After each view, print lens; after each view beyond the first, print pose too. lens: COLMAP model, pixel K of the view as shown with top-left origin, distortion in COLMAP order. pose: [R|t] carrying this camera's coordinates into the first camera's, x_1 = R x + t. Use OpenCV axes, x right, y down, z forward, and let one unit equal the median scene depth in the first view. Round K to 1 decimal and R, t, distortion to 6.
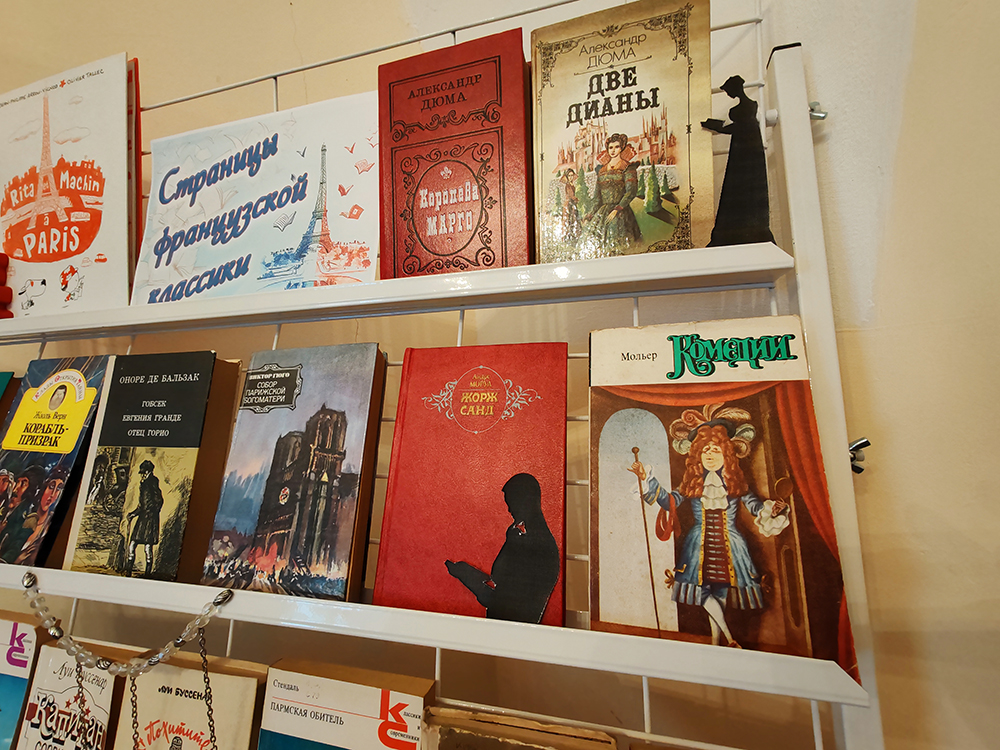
lens RADIAL K [[454.5, 0, 502.4], [0, 454.5, 371.7], [0, 0, 1]] dist [-0.002780, 0.002451]
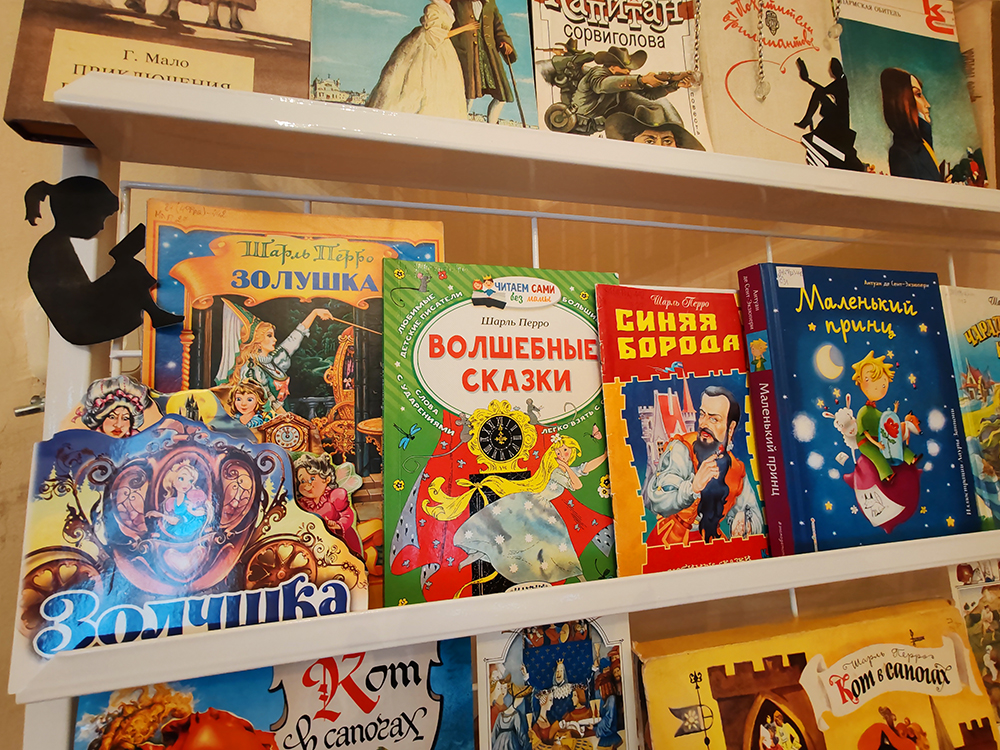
lens RADIAL K [[454.5, 0, 502.4], [0, 454.5, 371.7], [0, 0, 1]] dist [-0.002780, 0.002451]
pose [[0.867476, 0.010269, 0.497373, -1.548540], [-0.047068, 0.996996, 0.061507, 1.412606], [-0.495248, -0.076767, 0.865354, 0.344547]]
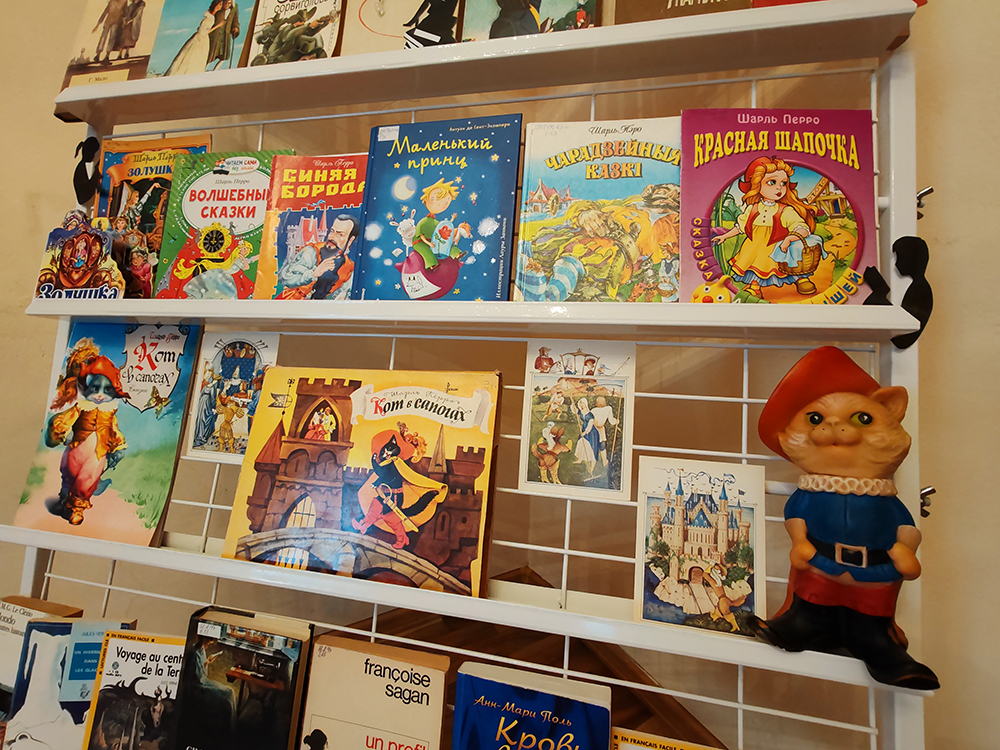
lens RADIAL K [[454.5, 0, 502.4], [0, 454.5, 371.7], [0, 0, 1]] dist [-0.002780, 0.002451]
pose [[0.996645, 0.056227, 0.059475, -0.395766], [-0.061556, 0.993861, 0.091929, 1.769842], [-0.053941, -0.095282, 0.993988, -0.467879]]
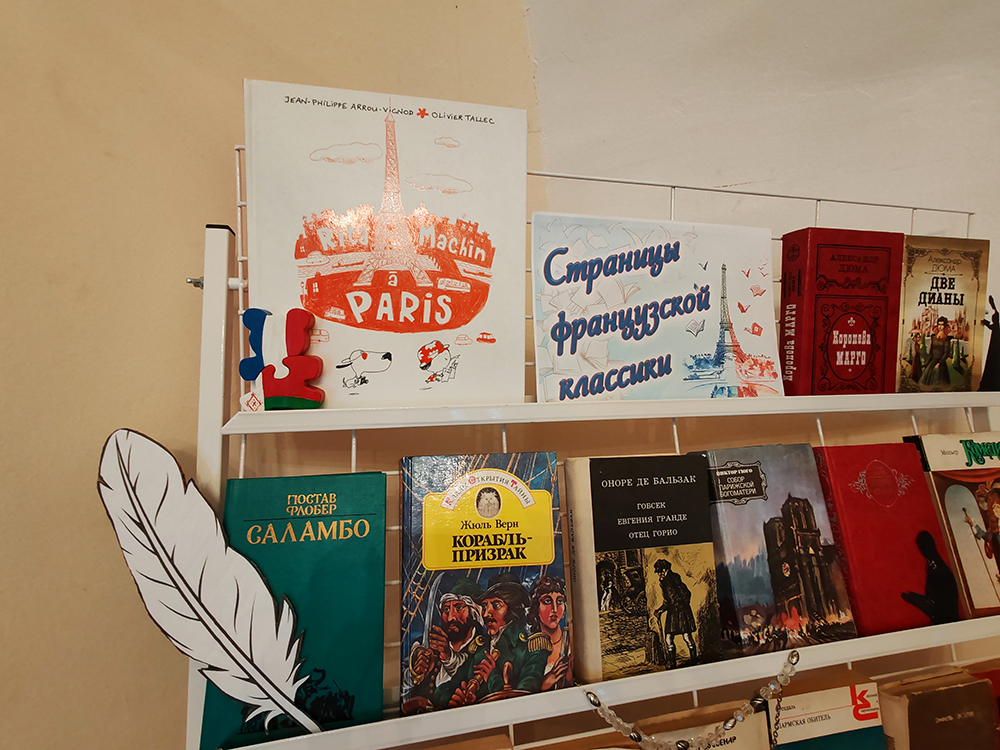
lens RADIAL K [[454.5, 0, 502.4], [0, 454.5, 371.7], [0, 0, 1]] dist [-0.002780, 0.002451]
pose [[0.879815, 0.008306, 0.475243, -1.642106], [-0.039444, 0.997674, 0.055587, -0.300600], [-0.473676, -0.067651, 0.878097, 0.253260]]
